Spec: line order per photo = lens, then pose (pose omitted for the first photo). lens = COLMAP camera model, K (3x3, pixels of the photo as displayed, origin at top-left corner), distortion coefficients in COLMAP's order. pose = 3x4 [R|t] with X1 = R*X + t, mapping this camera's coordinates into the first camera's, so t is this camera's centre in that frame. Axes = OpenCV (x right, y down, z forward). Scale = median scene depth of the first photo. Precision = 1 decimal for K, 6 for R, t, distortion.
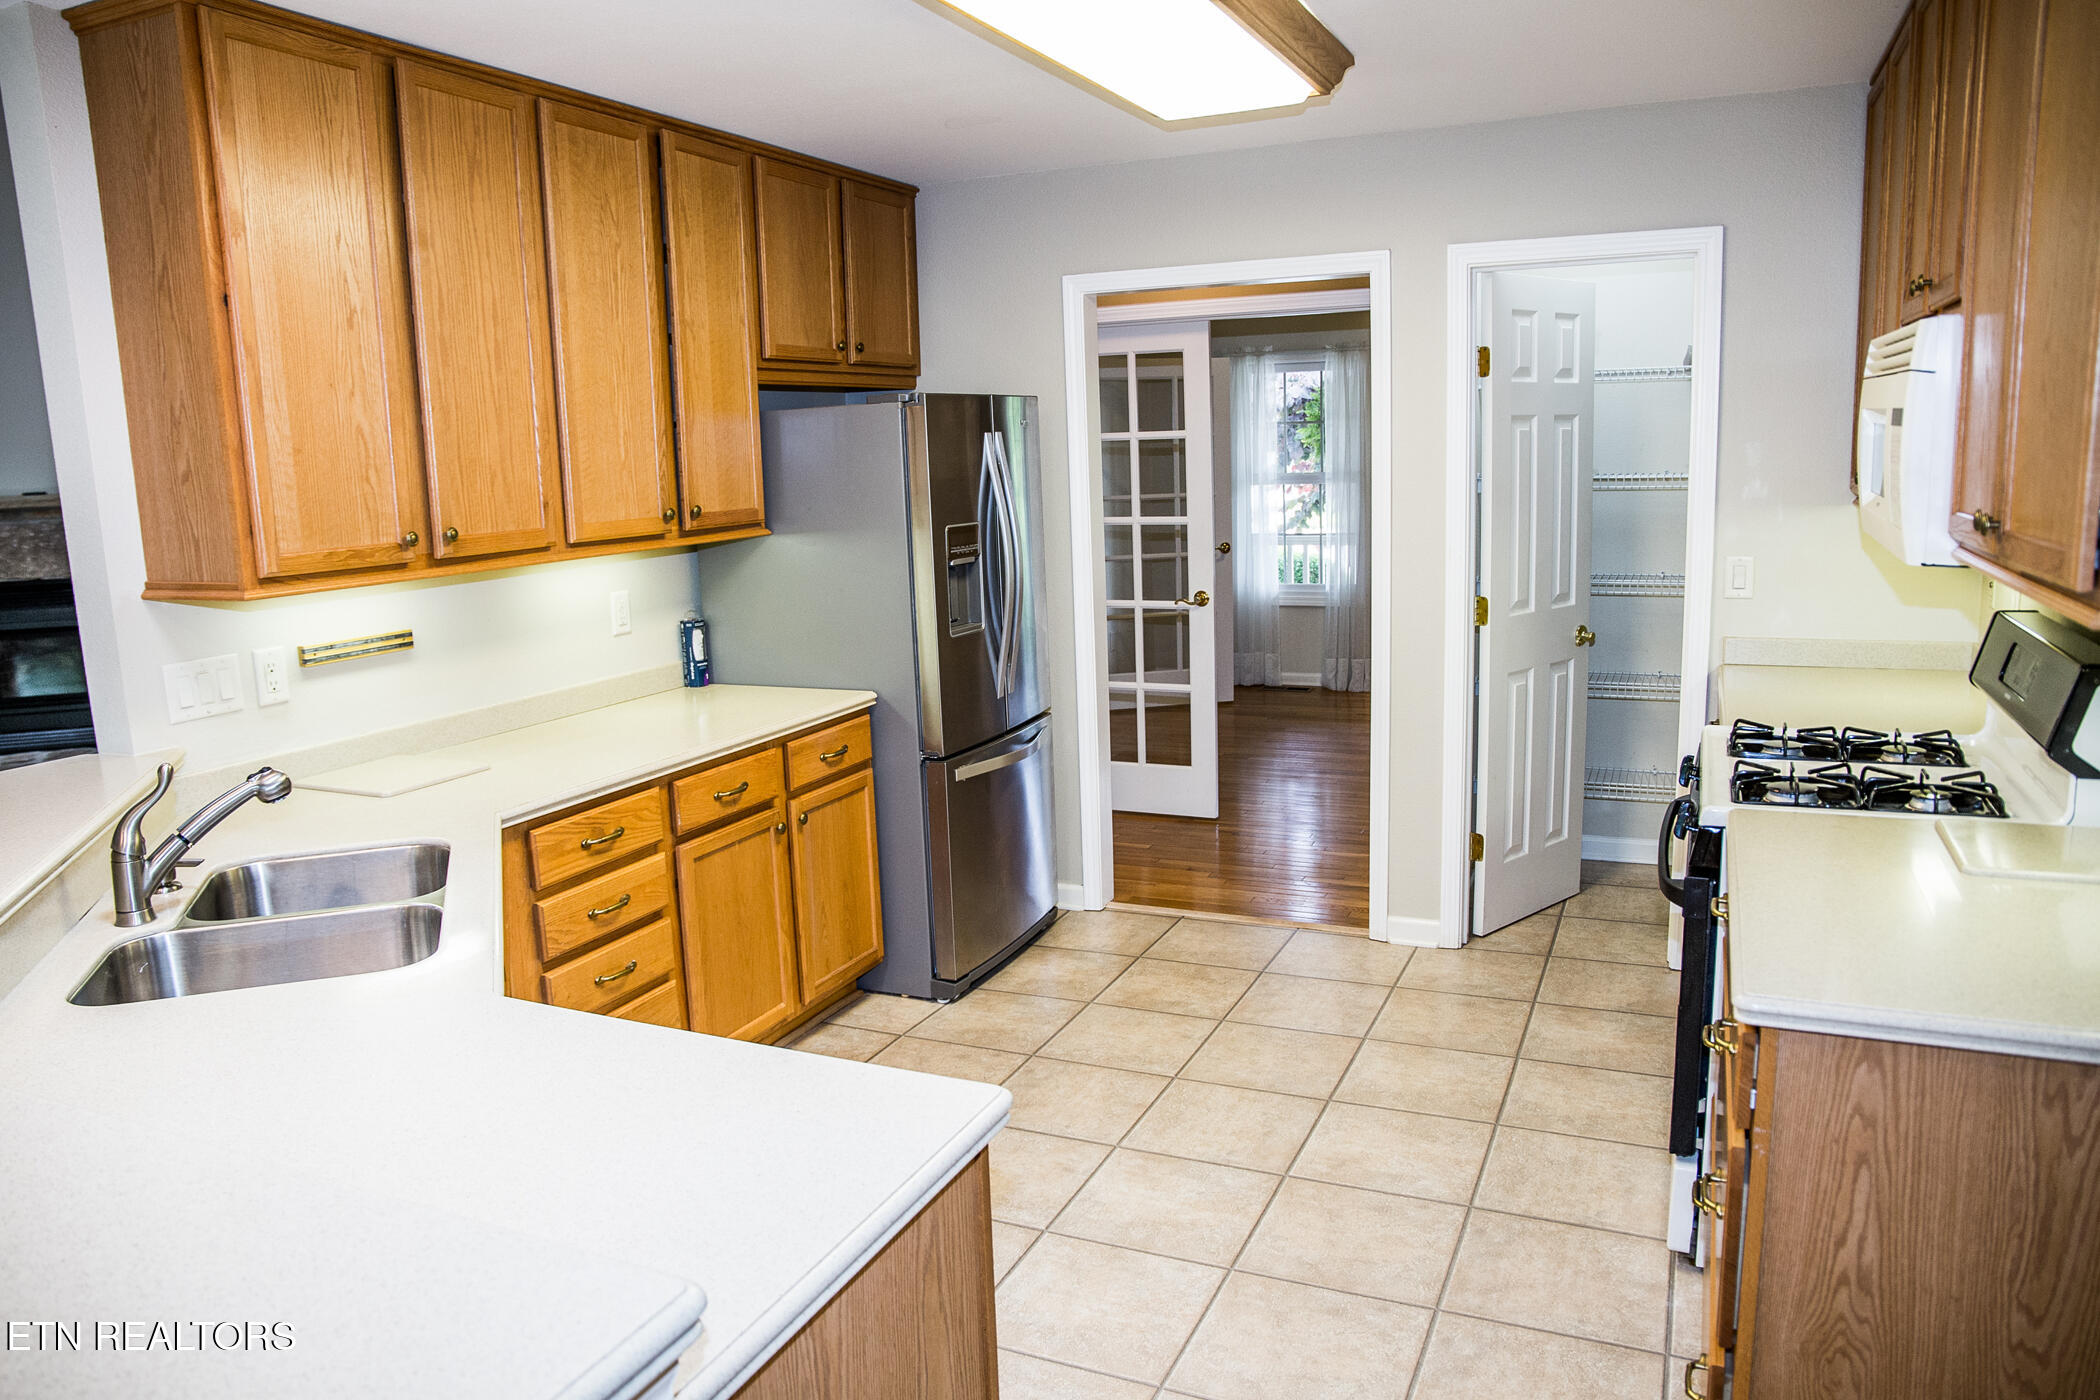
lens RADIAL K [[1452.2, 0, 1024.7], [0, 1452.2, 708.6], [0, 0, 1]] dist [-0.135718, 0.102913]
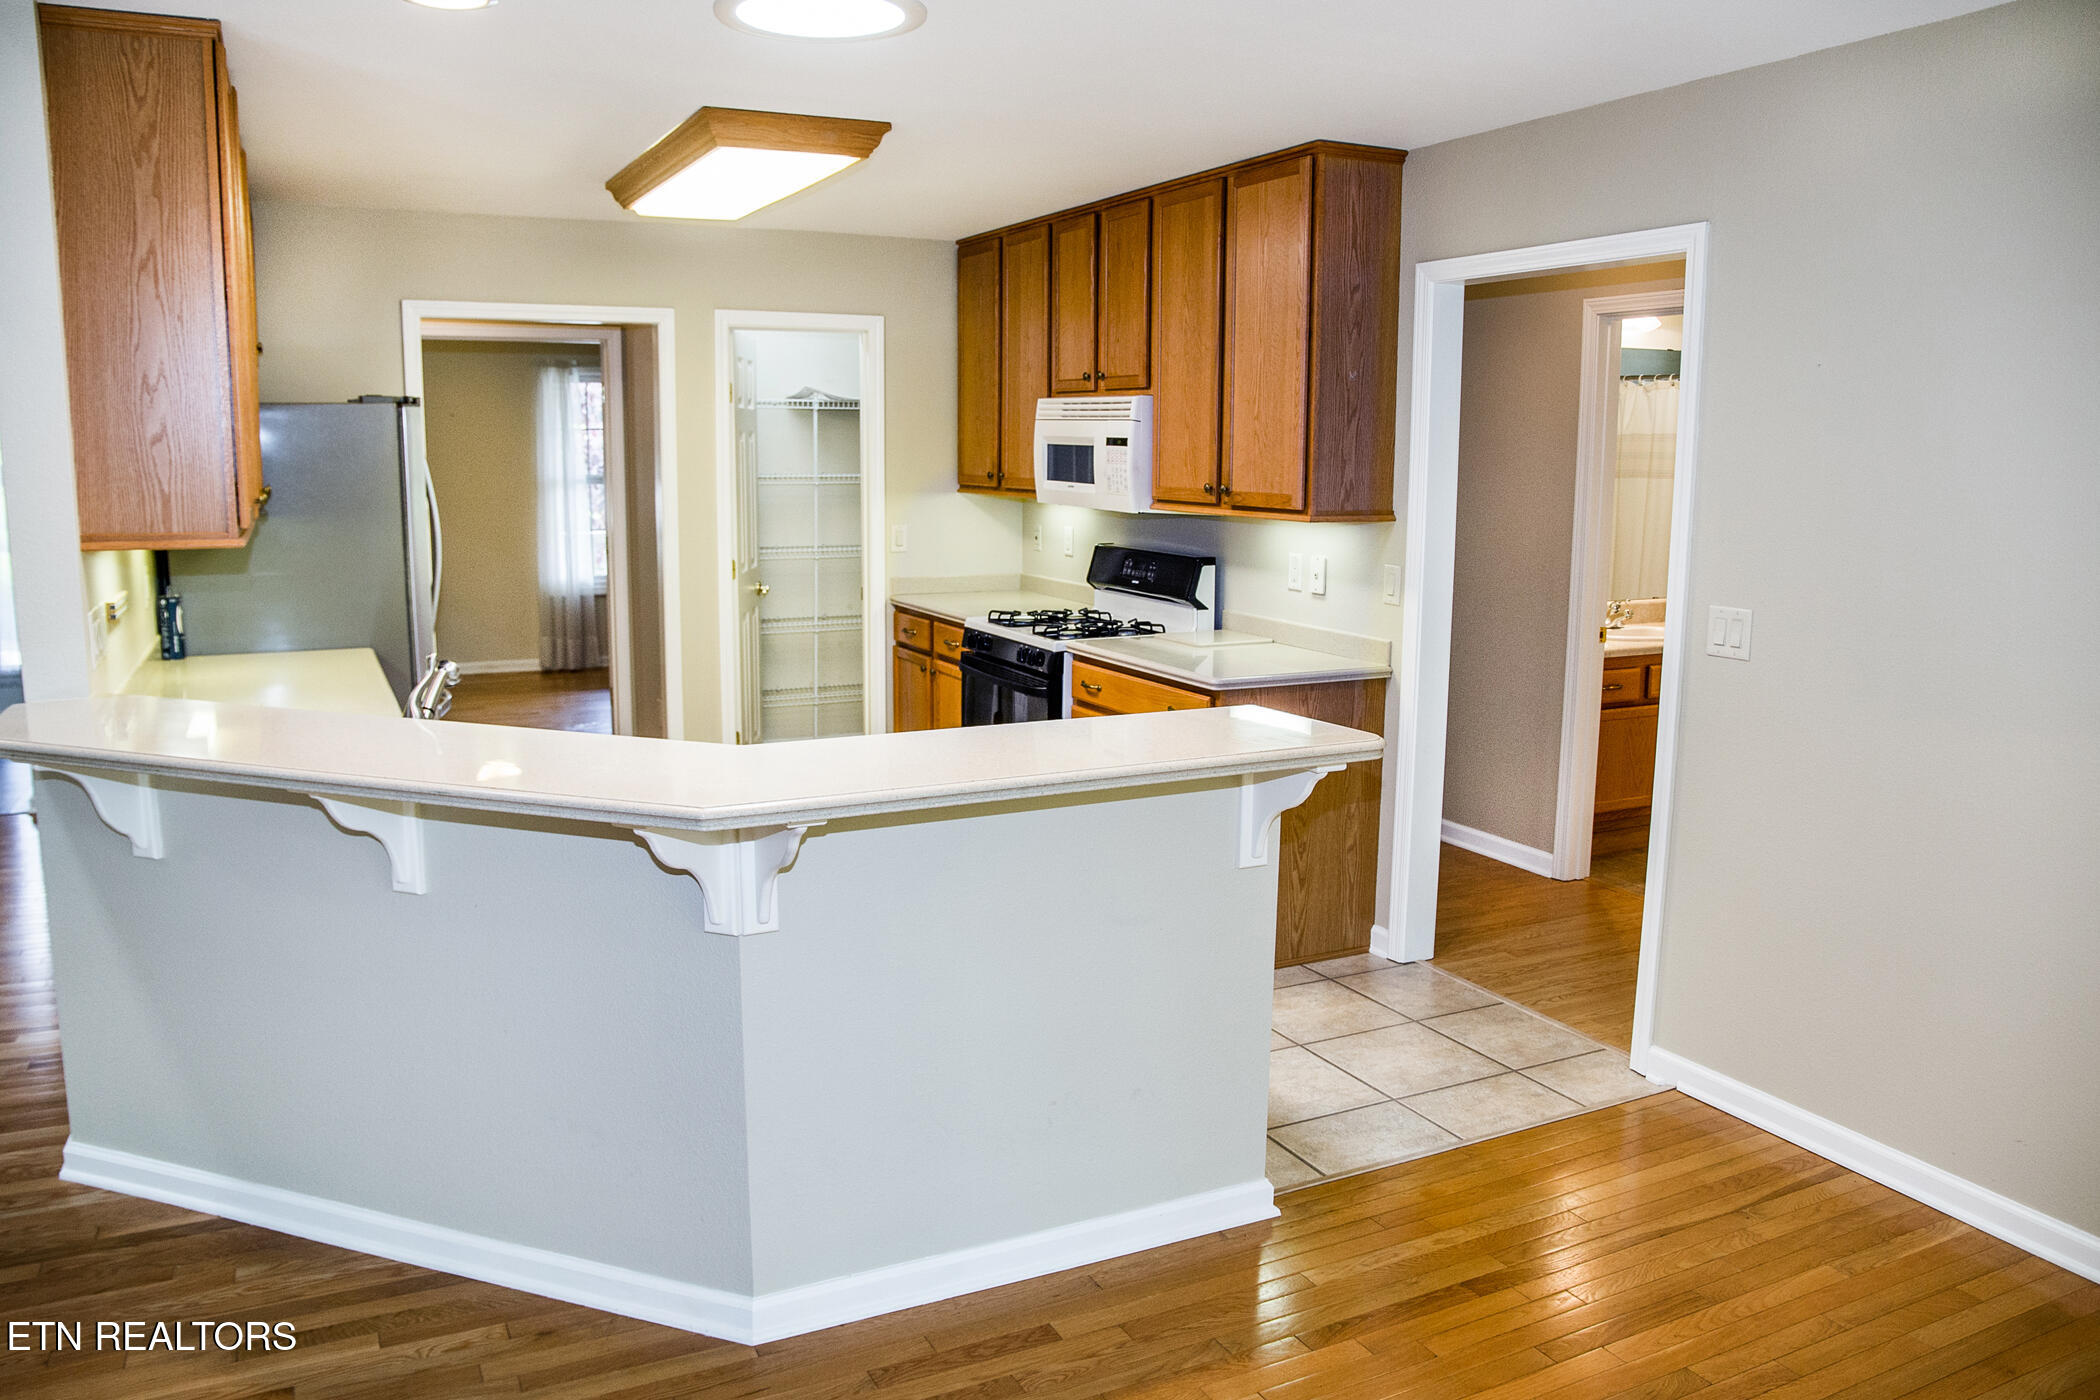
lens RADIAL K [[1543.3, 0, 1050.0], [0, 1543.3, 700.0], [0, 0, 1]] dist [-0.131582, 0.081504]
pose [[0.619030, -0.087089, 0.780524, -0.667864], [0.109028, 0.993739, 0.024409, 0.055728], [-0.777762, 0.069989, 0.624650, -0.170352]]
